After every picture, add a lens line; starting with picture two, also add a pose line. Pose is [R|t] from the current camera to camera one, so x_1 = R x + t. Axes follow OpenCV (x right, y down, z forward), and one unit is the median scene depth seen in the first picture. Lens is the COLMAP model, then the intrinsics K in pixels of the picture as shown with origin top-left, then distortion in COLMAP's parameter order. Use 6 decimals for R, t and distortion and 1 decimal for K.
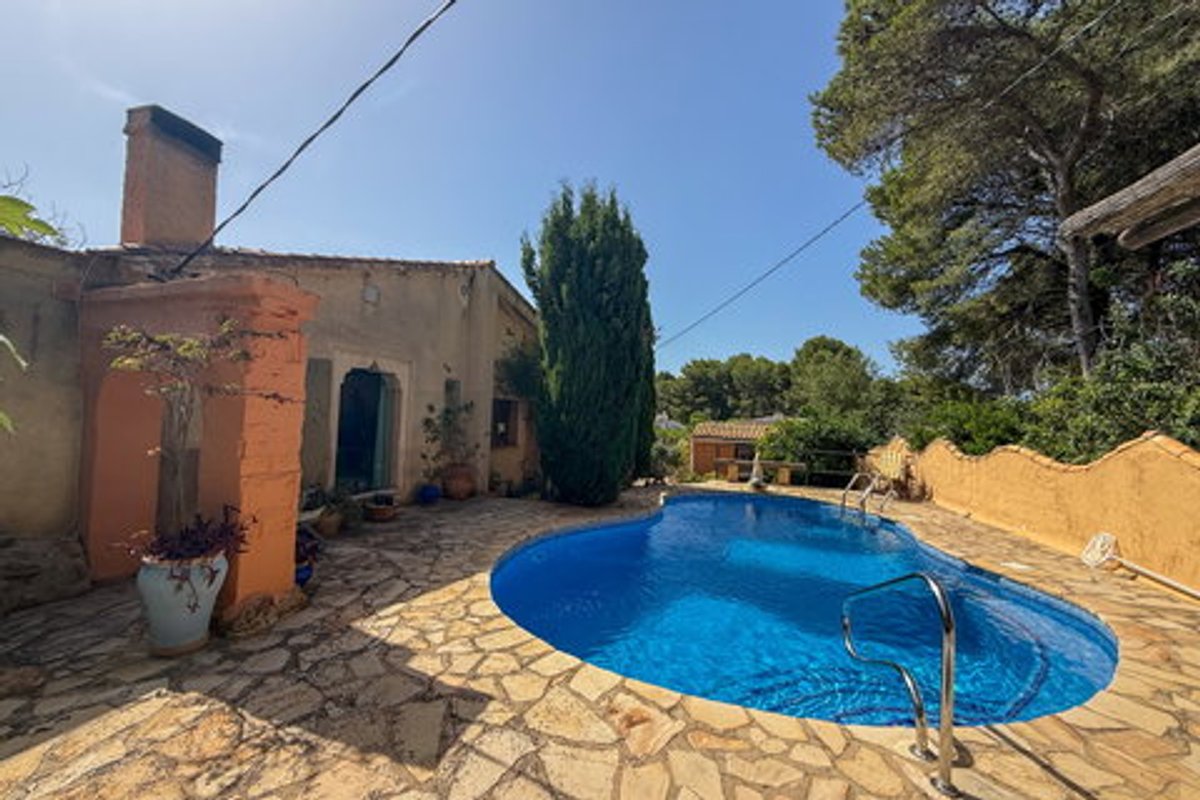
lens RADIAL K [[475.8, 0, 596.4], [0, 475.8, 402.1], [0, 0, 1]] dist [-0.000890, 0.001057]
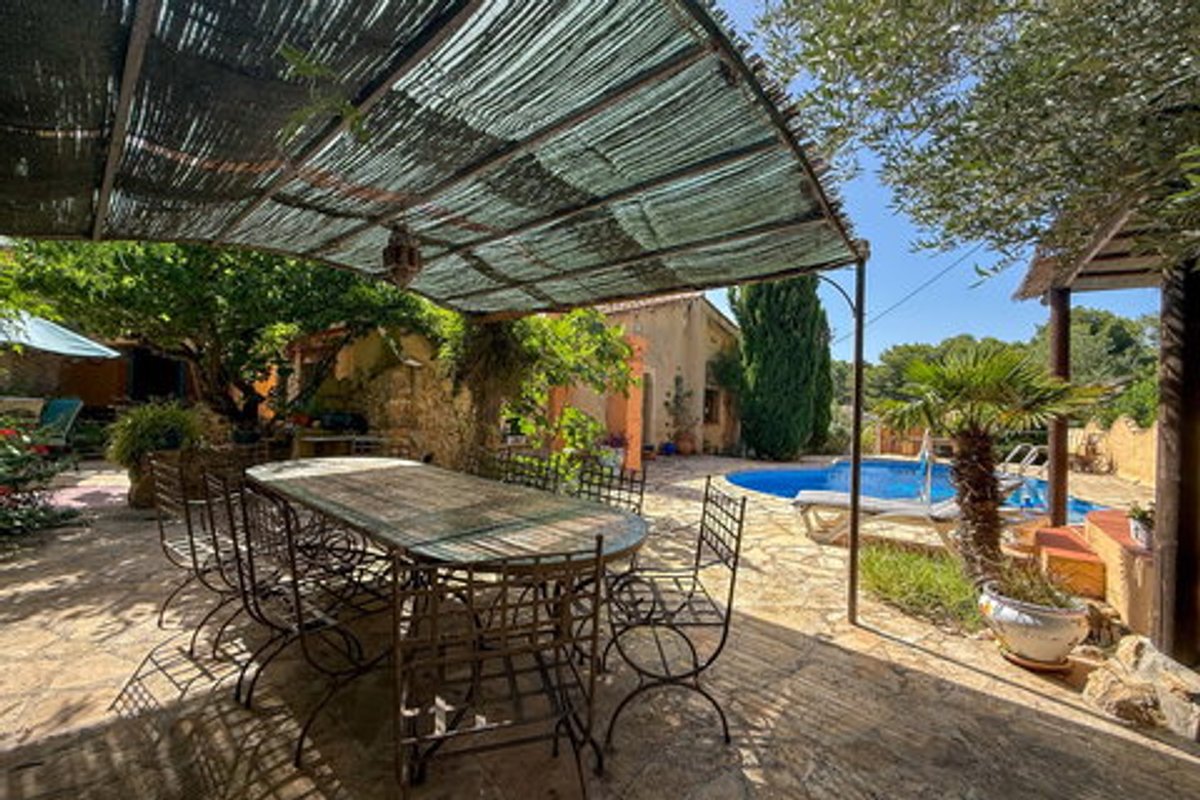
lens RADIAL K [[475.8, 0, 603.3], [0, 475.8, 399.7], [0, 0, 1]] dist [-0.000890, 0.001057]
pose [[0.937646, -0.015398, -0.347251, -0.005793], [0.017551, 0.999841, 0.003056, 0.015462], [0.347149, -0.008960, 0.937767, -0.412906]]
